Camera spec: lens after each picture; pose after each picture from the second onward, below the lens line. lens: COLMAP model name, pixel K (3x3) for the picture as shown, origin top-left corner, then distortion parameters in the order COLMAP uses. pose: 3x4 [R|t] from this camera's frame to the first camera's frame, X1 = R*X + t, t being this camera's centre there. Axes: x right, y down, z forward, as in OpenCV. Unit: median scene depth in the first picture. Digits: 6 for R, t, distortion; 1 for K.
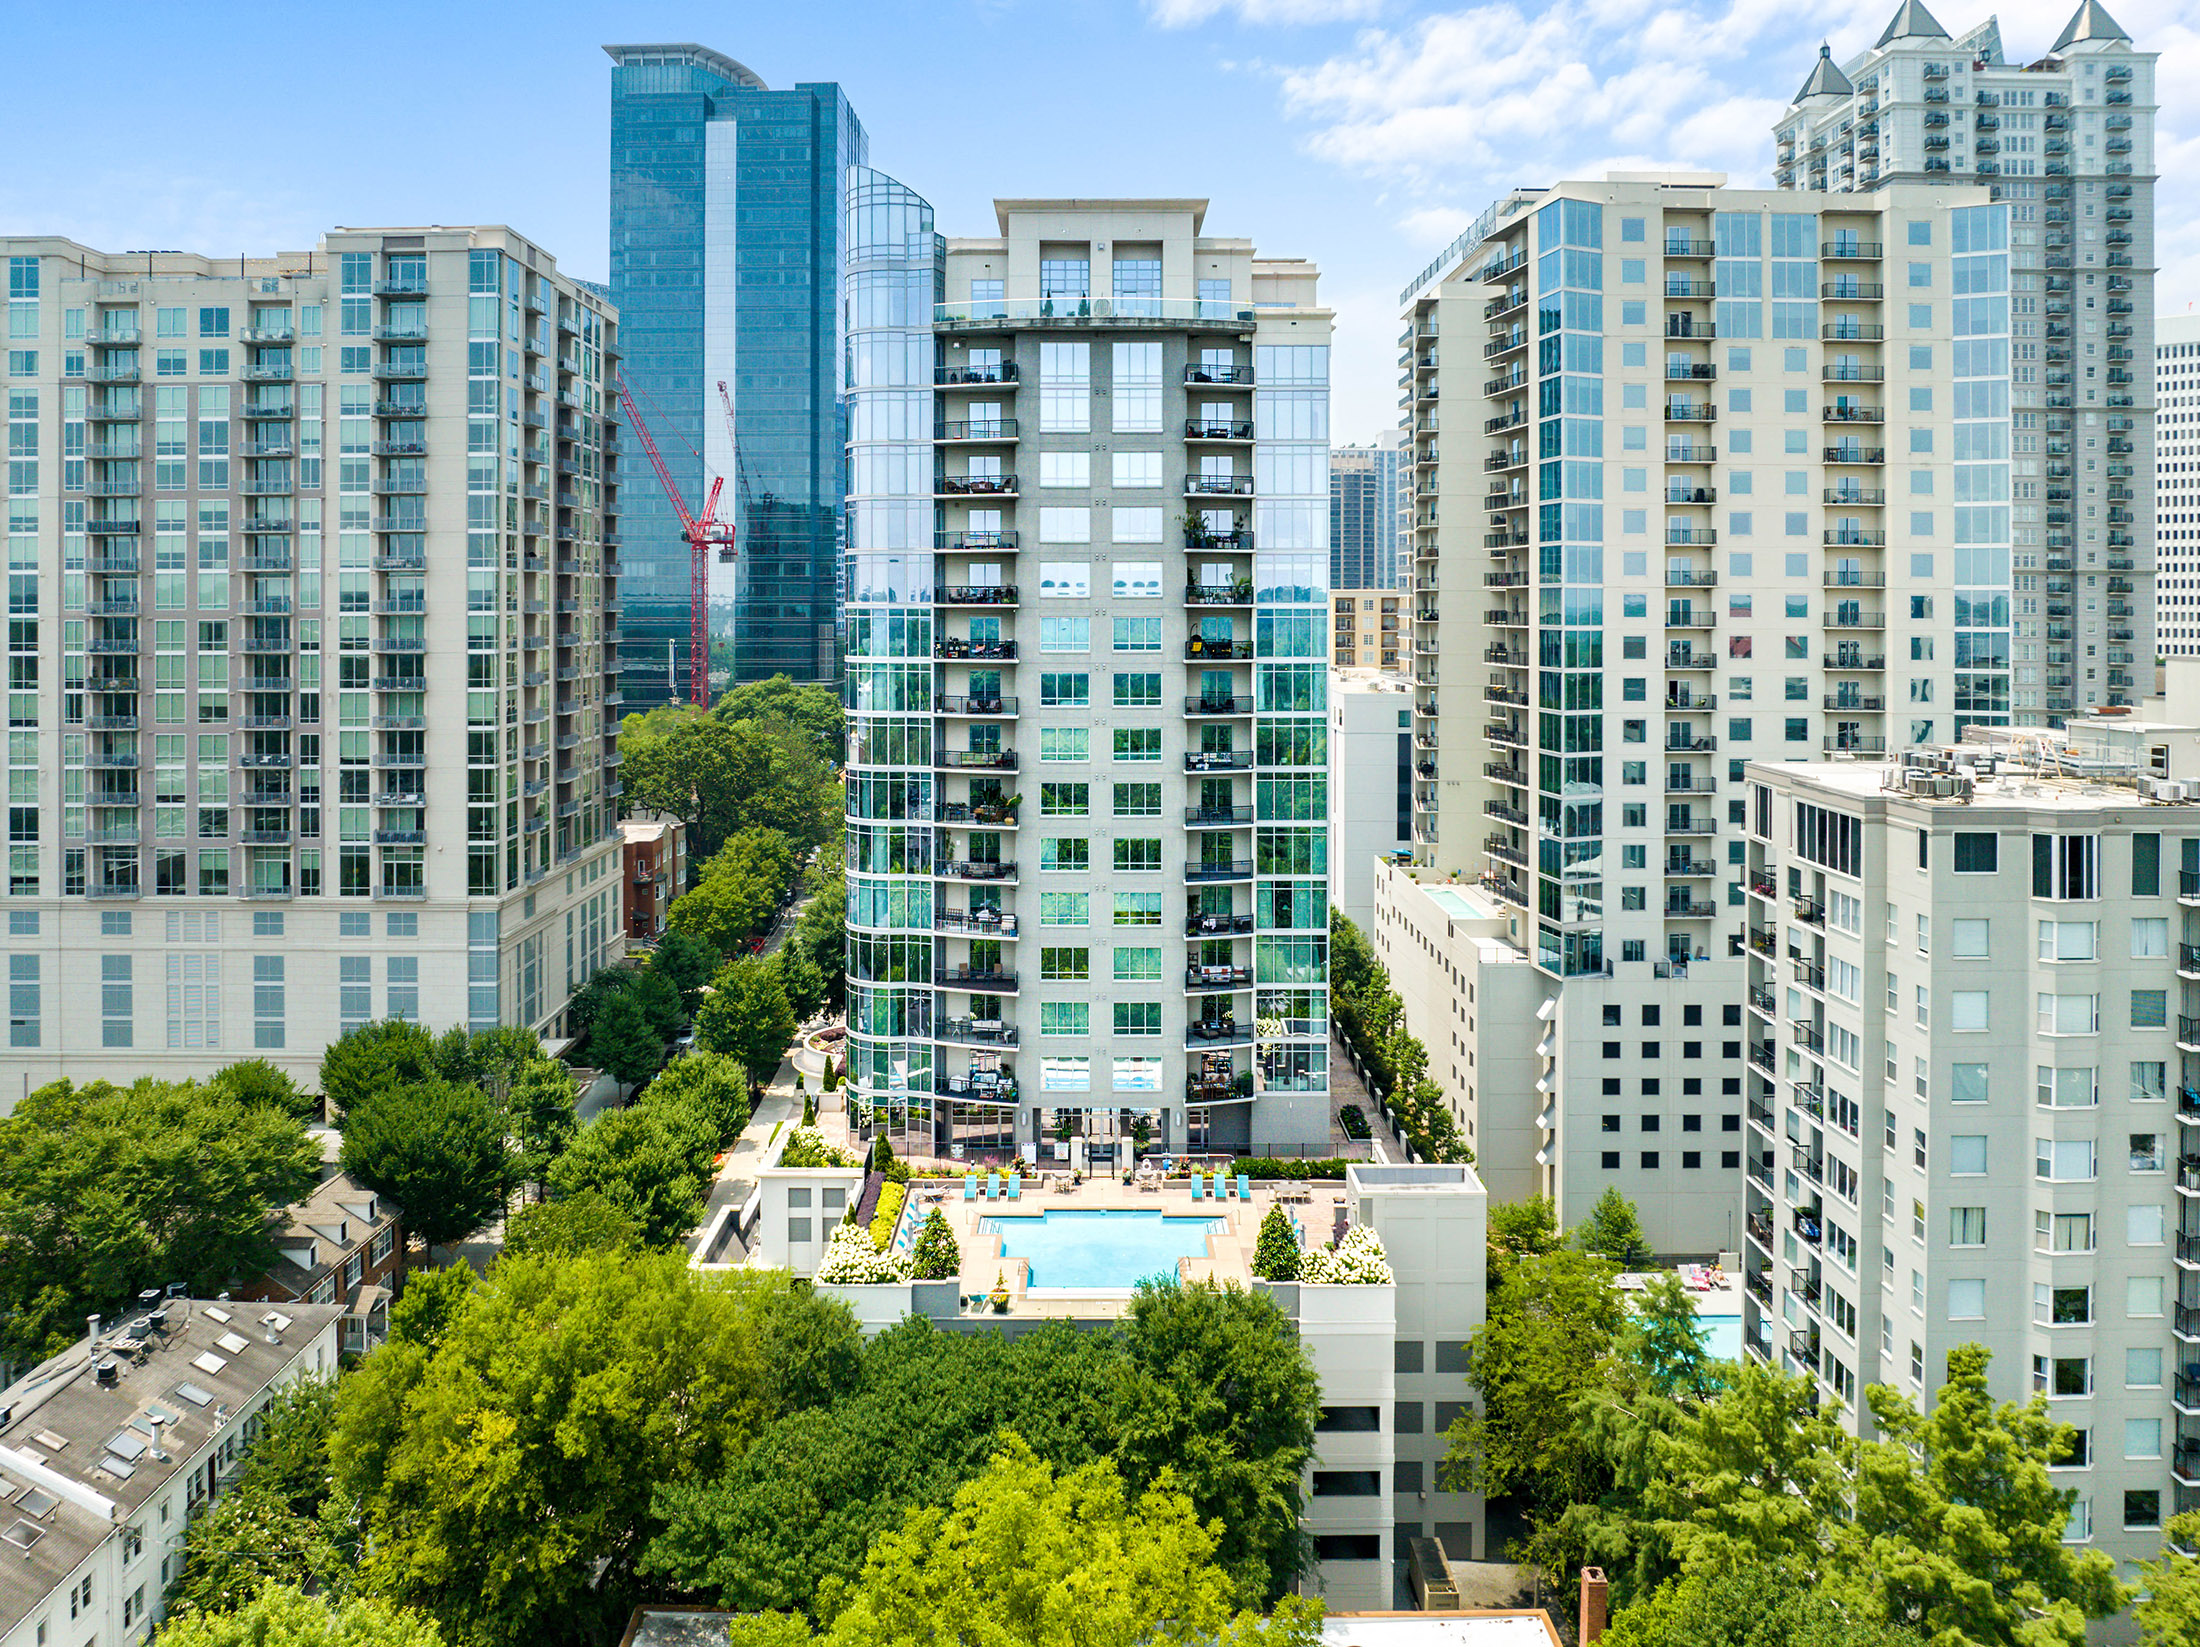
lens RADIAL K [[1560.2, 0, 1039.9], [0, 1560.2, 738.4], [0, 0, 1]] dist [-0.038567, 0.011859]
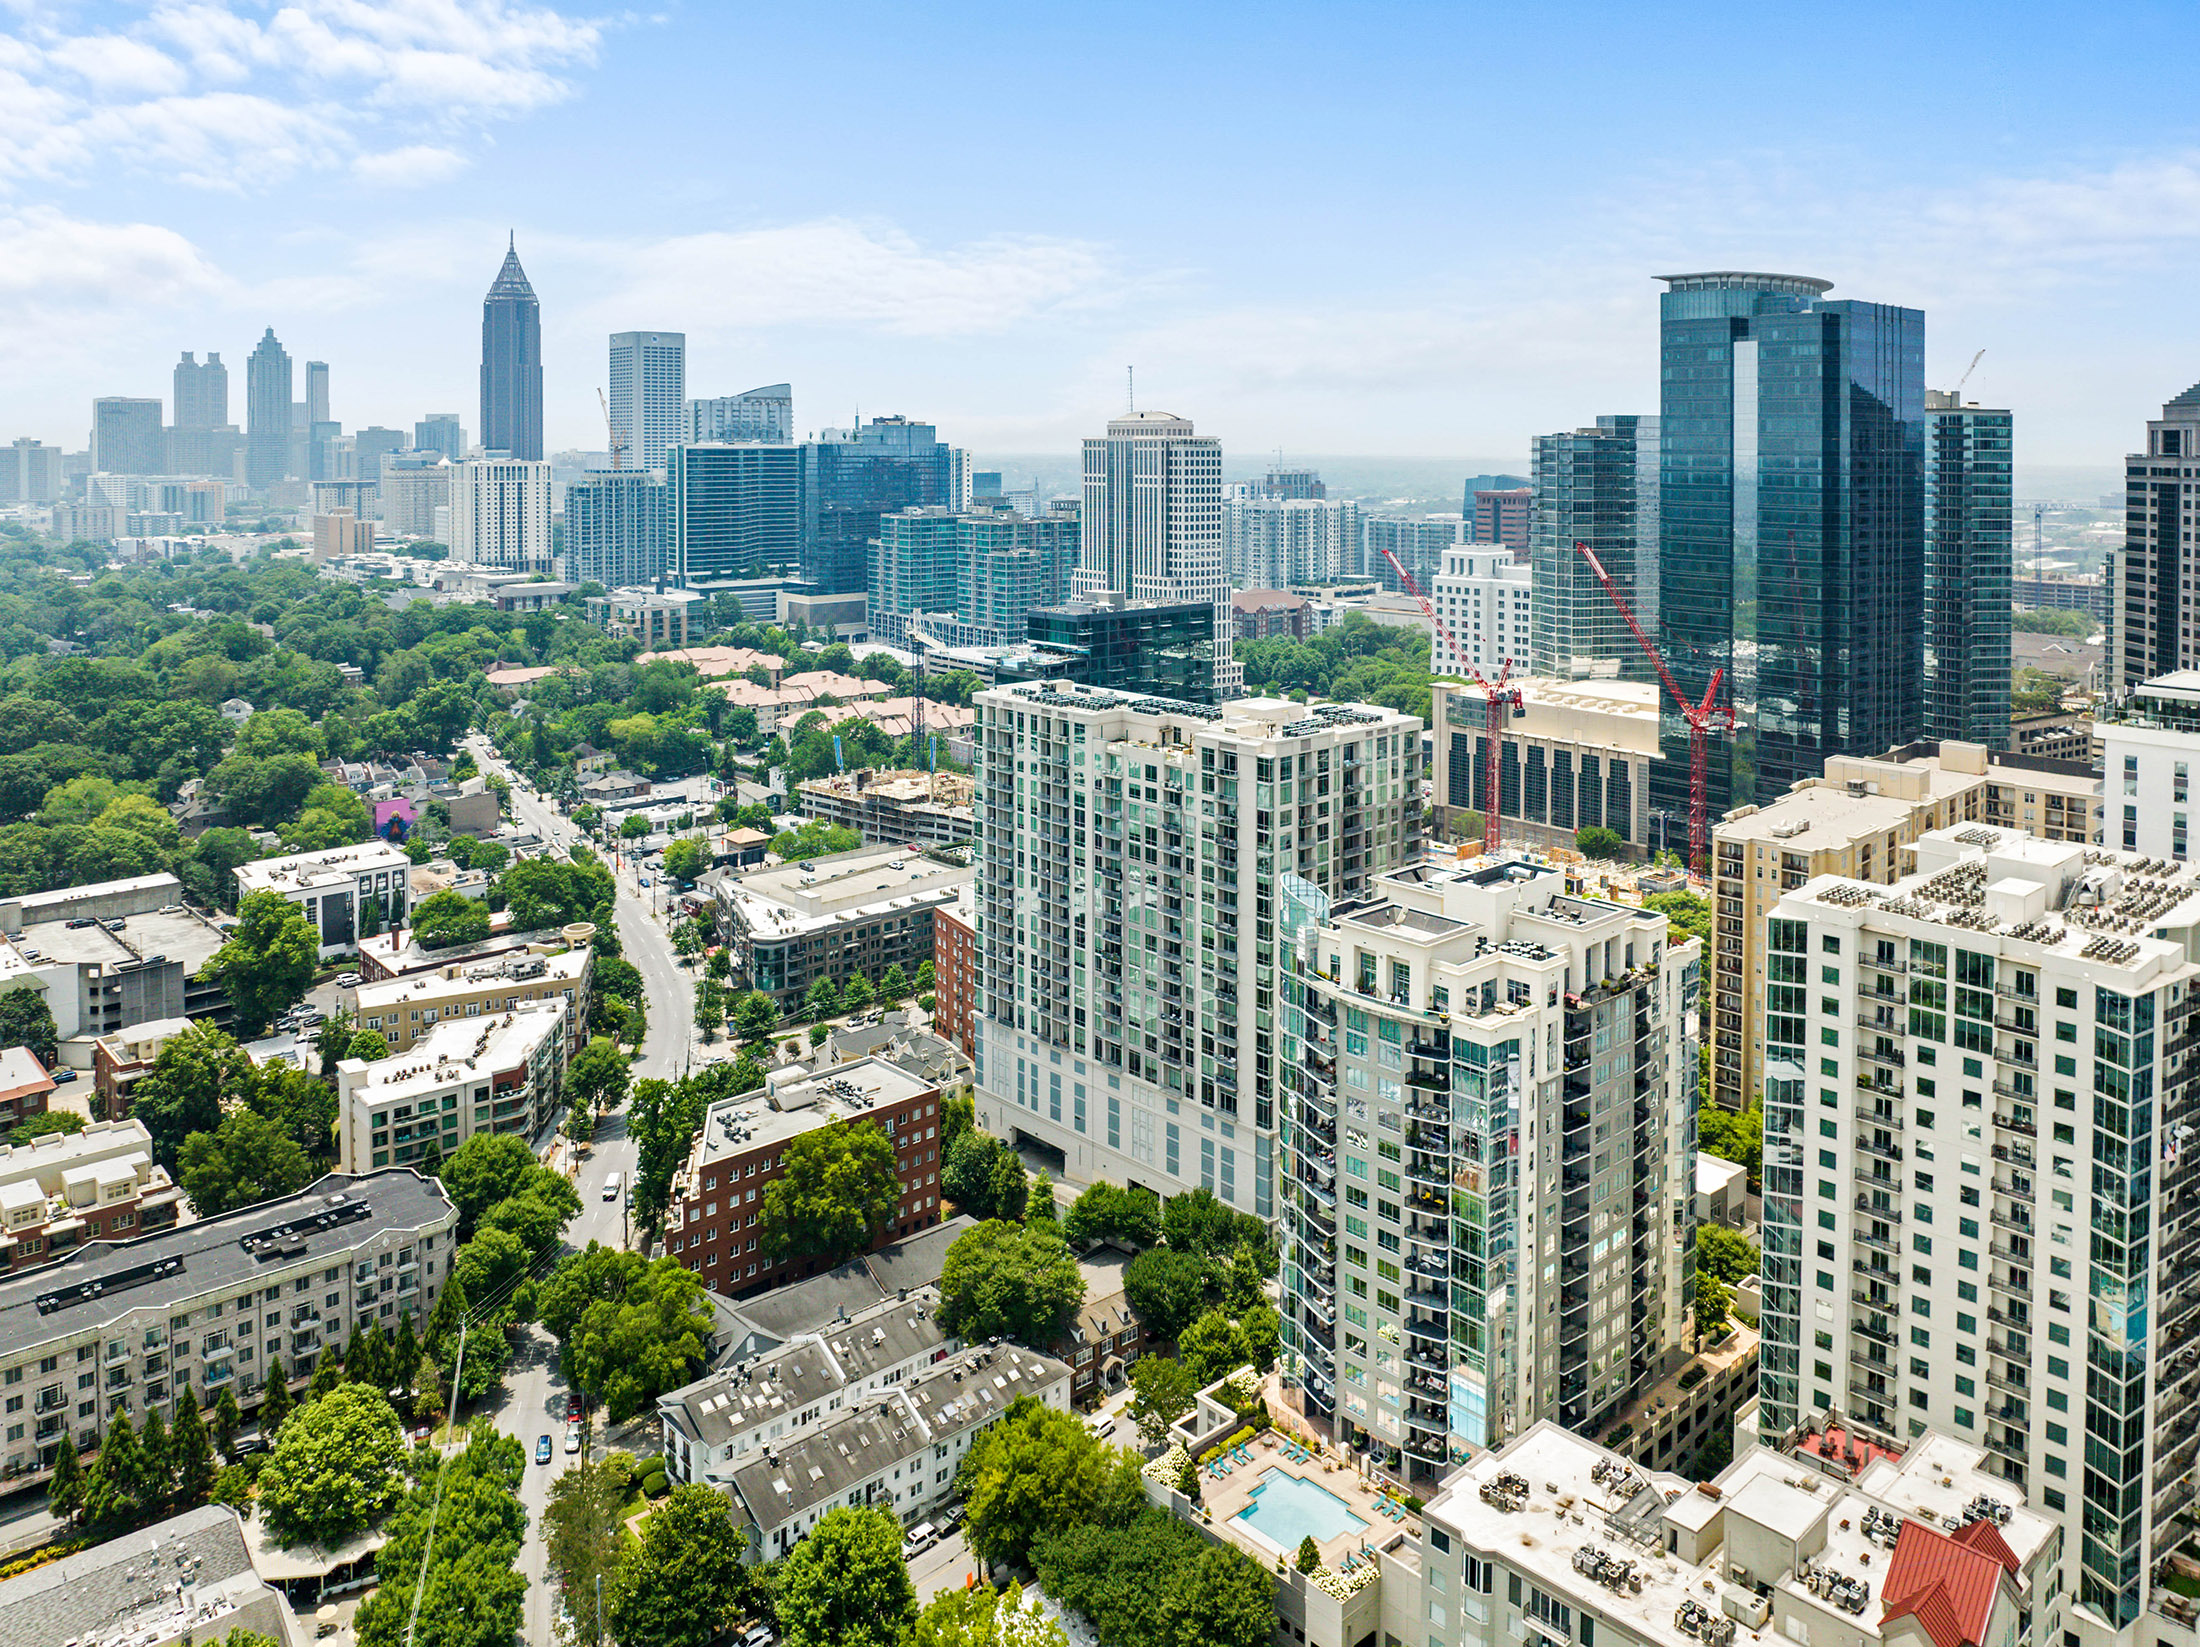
lens RADIAL K [[1560.2, 0, 1039.9], [0, 1560.2, 738.4], [0, 0, 1]] dist [-0.038567, 0.011859]
pose [[0.663697, 0.088824, -0.742709, 0.910396], [-0.028137, 0.995186, 0.093876, -0.617793], [0.747472, -0.041407, 0.663002, -0.354770]]
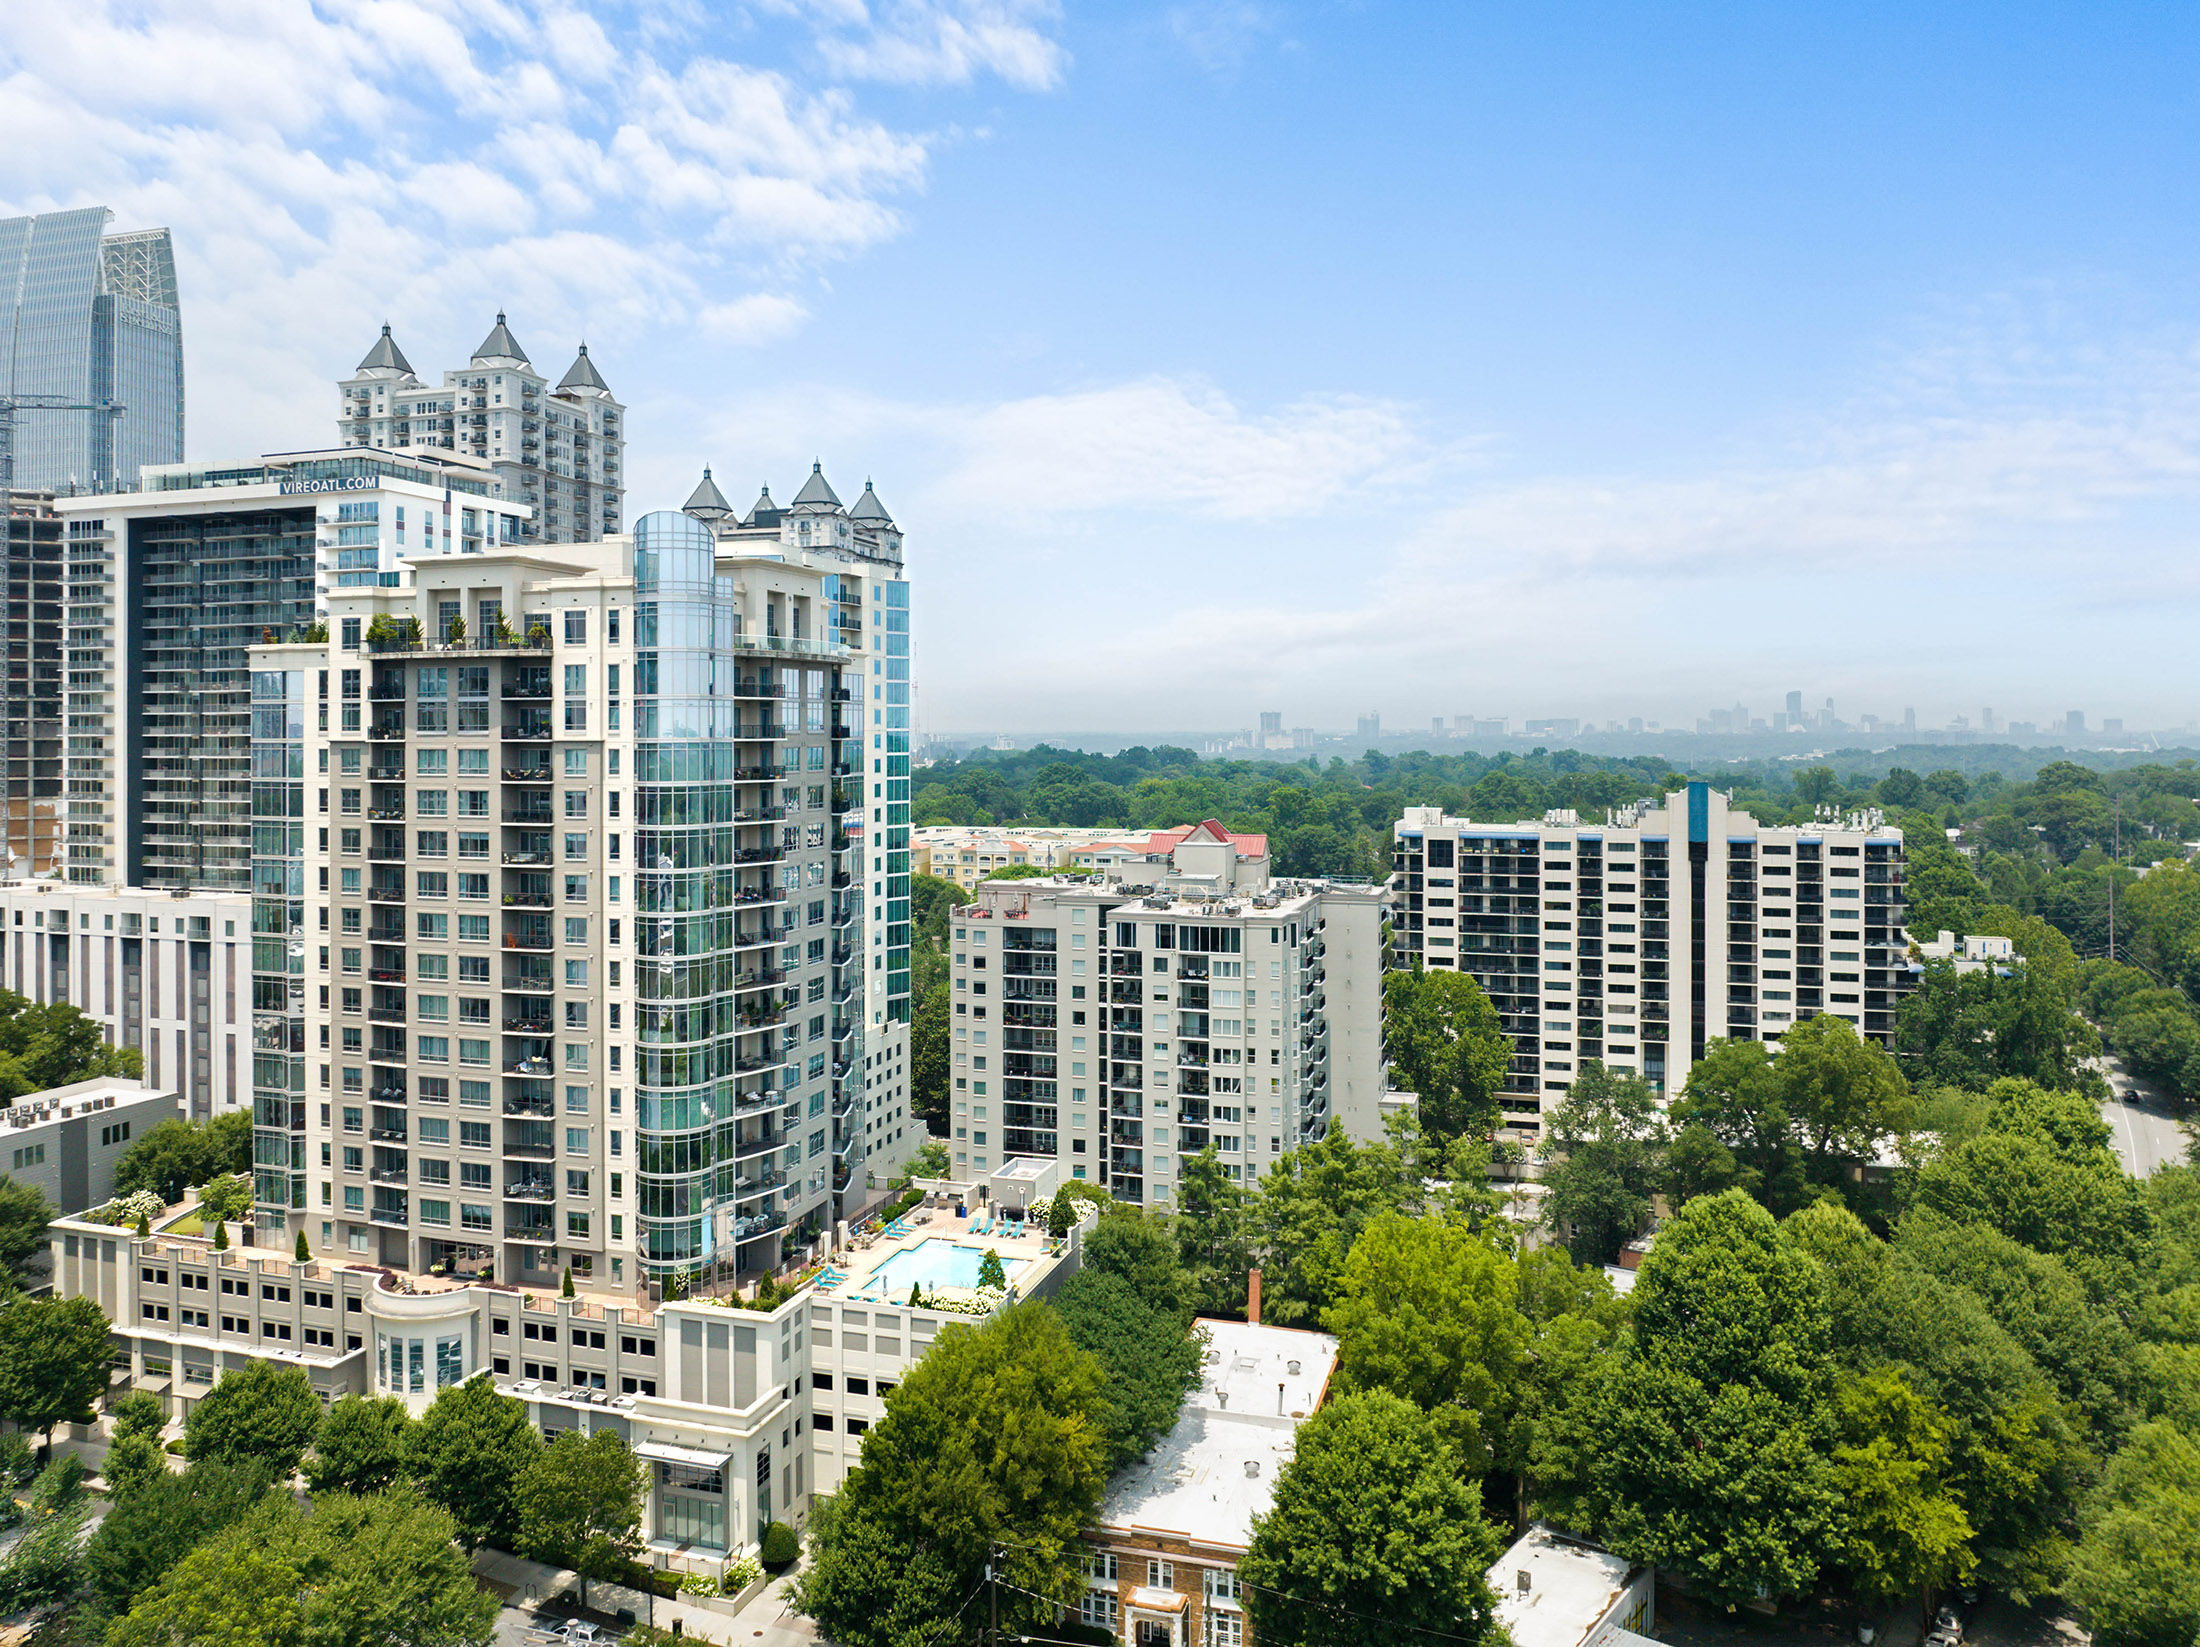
lens RADIAL K [[1527.7, 0, 1092.3], [0, 1527.7, 934.0], [0, 0, 1]] dist [-0.036056, -0.000677]
pose [[0.308638, -0.123035, 0.943189, -1.098443], [0.080608, 0.991415, 0.102949, -0.133176], [-0.947758, 0.044255, 0.315906, 0.305055]]
